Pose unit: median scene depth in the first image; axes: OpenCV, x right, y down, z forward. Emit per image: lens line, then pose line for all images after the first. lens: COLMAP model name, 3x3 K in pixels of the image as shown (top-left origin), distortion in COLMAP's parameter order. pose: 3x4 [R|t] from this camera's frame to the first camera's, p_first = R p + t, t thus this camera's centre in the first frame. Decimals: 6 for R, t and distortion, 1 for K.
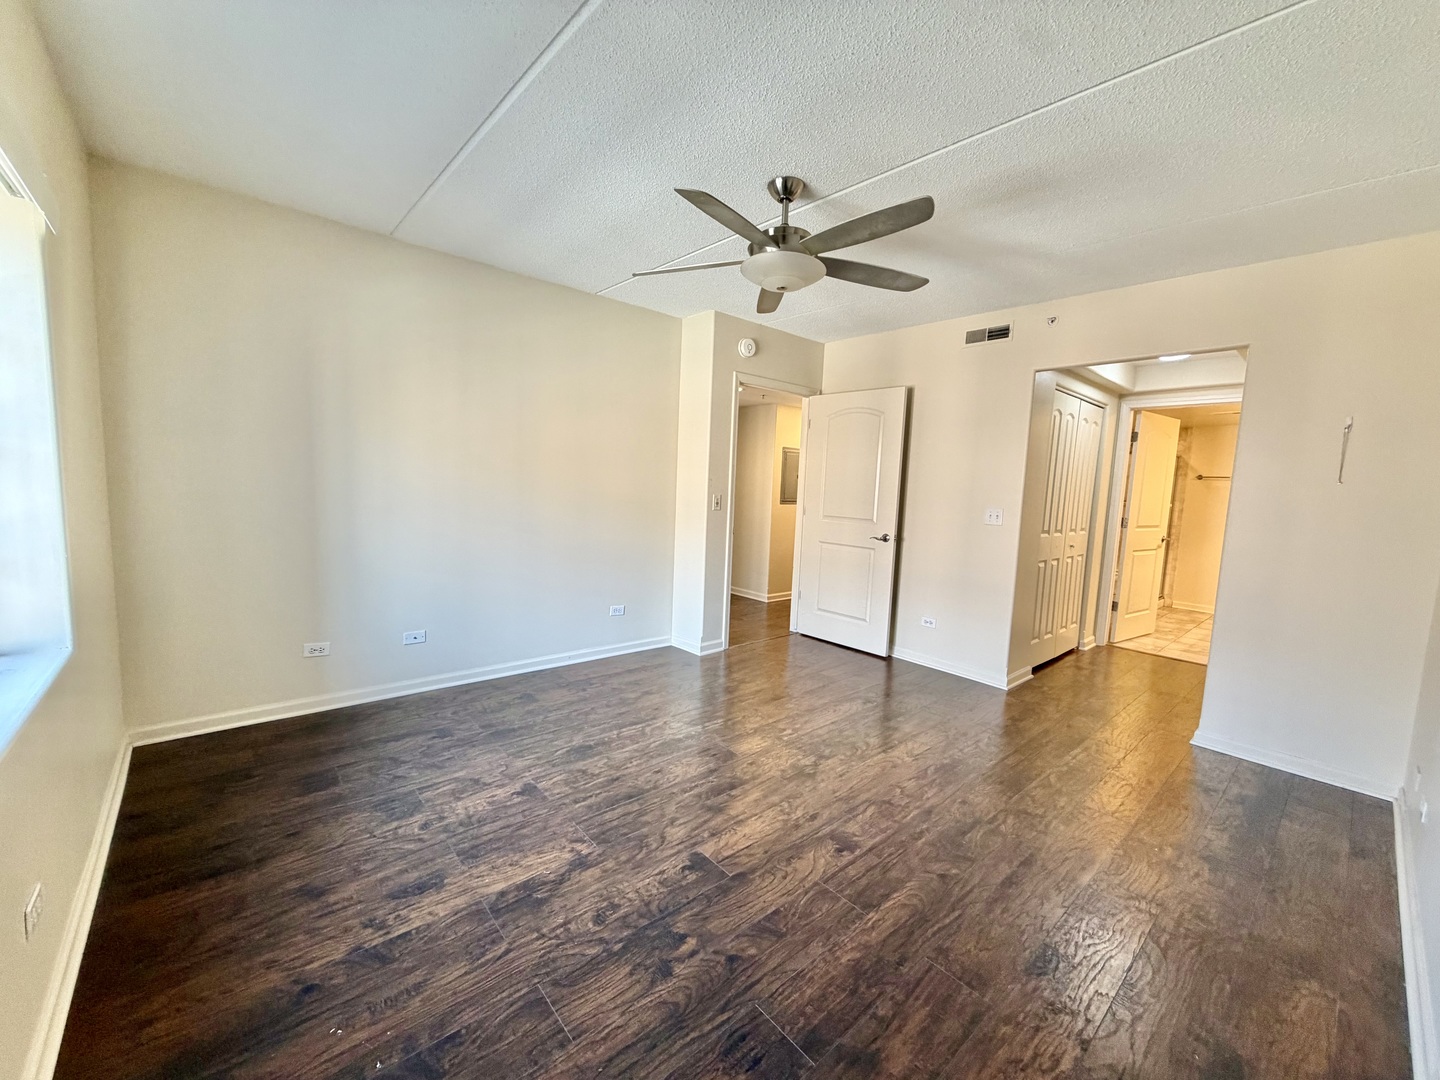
lens RADIAL K [[576.0, 0, 714.4], [0, 576.0, 537.7], [0, 0, 1]] dist [0.000351, -0.000122]
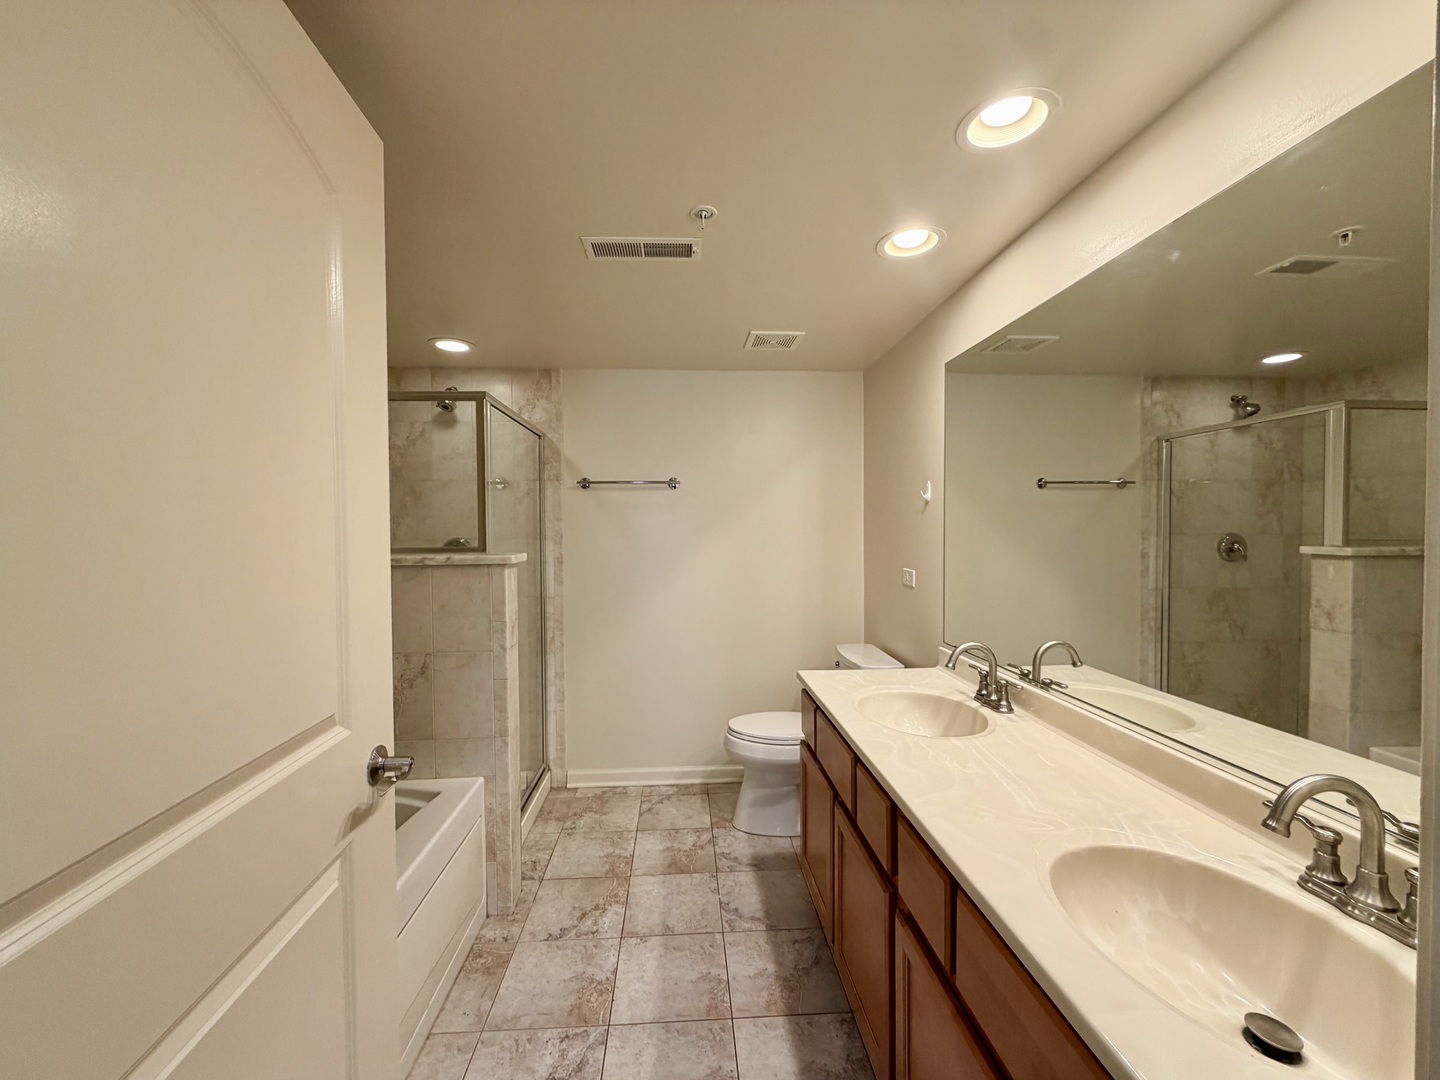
lens RADIAL K [[576.0, 0, 714.4], [0, 576.0, 537.7], [0, 0, 1]] dist [0.000351, -0.000122]
pose [[0.610770, -0.060426, 0.789499, 0.548243], [0.111201, 0.993748, -0.009969, -0.047869], [-0.783961, 0.093882, 0.613670, 0.650016]]
